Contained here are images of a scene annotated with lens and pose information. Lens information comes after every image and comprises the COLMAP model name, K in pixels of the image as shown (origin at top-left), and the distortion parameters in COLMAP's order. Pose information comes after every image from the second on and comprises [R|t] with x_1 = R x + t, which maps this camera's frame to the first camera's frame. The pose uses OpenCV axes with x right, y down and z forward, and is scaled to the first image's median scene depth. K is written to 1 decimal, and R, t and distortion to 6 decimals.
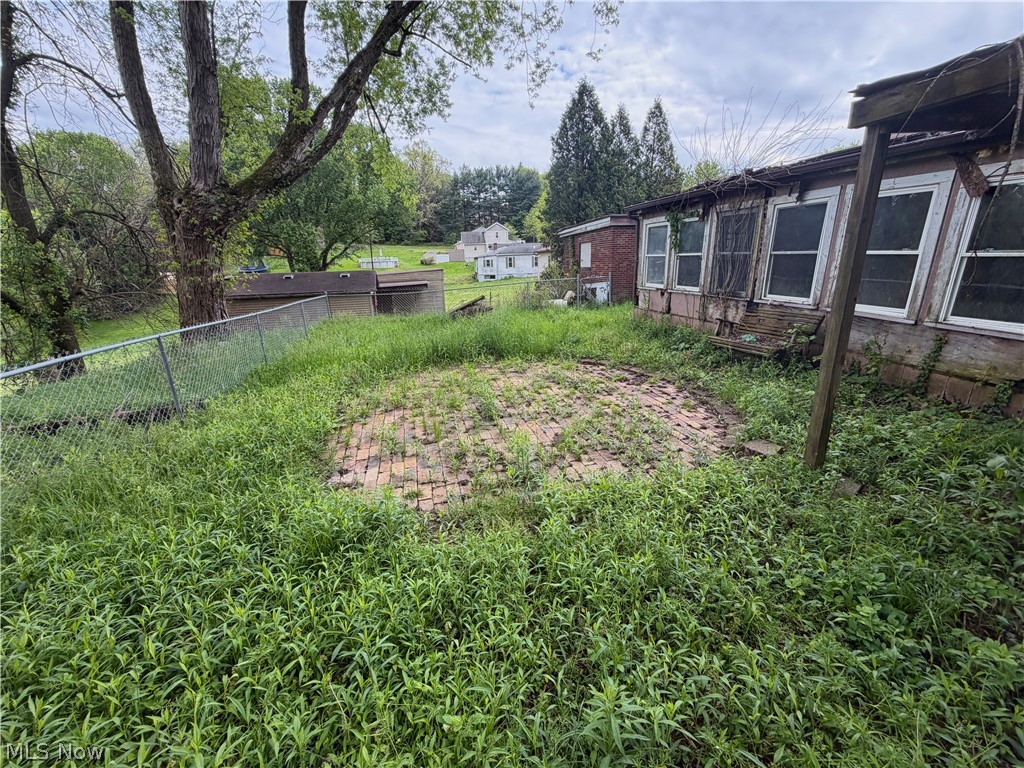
lens RADIAL K [[417.7, 0, 509.6], [0, 417.7, 383.4], [0, 0, 1]] dist [-0.000092, -0.000240]
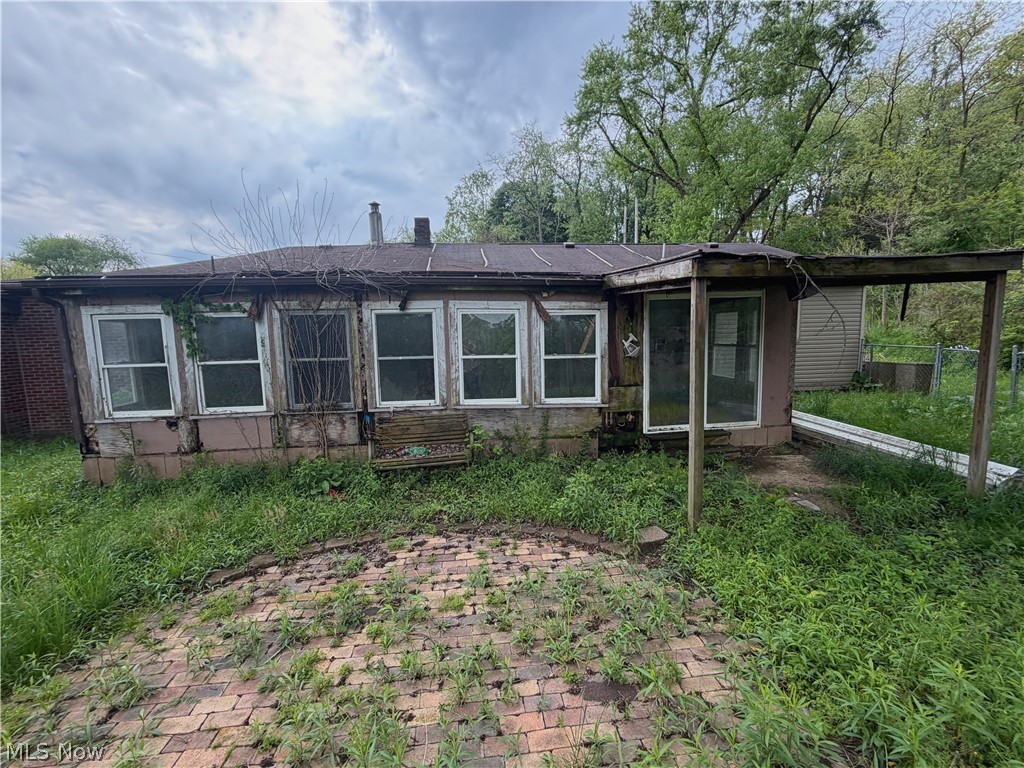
lens RADIAL K [[434.3, 0, 509.8], [0, 434.3, 383.6], [0, 0, 1]] dist [-0.001964, -0.000270]
pose [[0.128340, -0.086692, 0.987934, -0.341757], [0.305317, 0.951243, 0.043810, -0.250903], [-0.943563, 0.296010, 0.148551, 0.704837]]
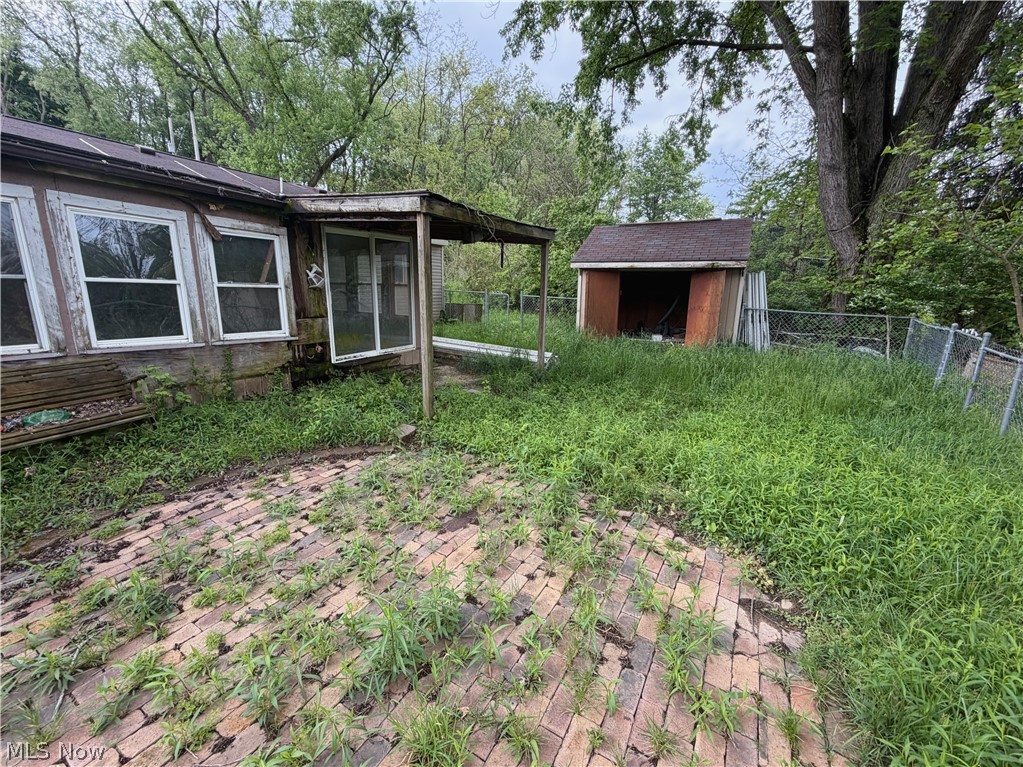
lens RADIAL K [[417.3, 0, 509.1], [0, 417.3, 382.9], [0, 0, 1]] dist [-0.000092, -0.000240]
pose [[-0.714784, -0.145294, 0.684086, -0.326863], [0.199609, 0.895104, 0.398679, -0.285317], [-0.670254, 0.421519, -0.610804, 1.002103]]
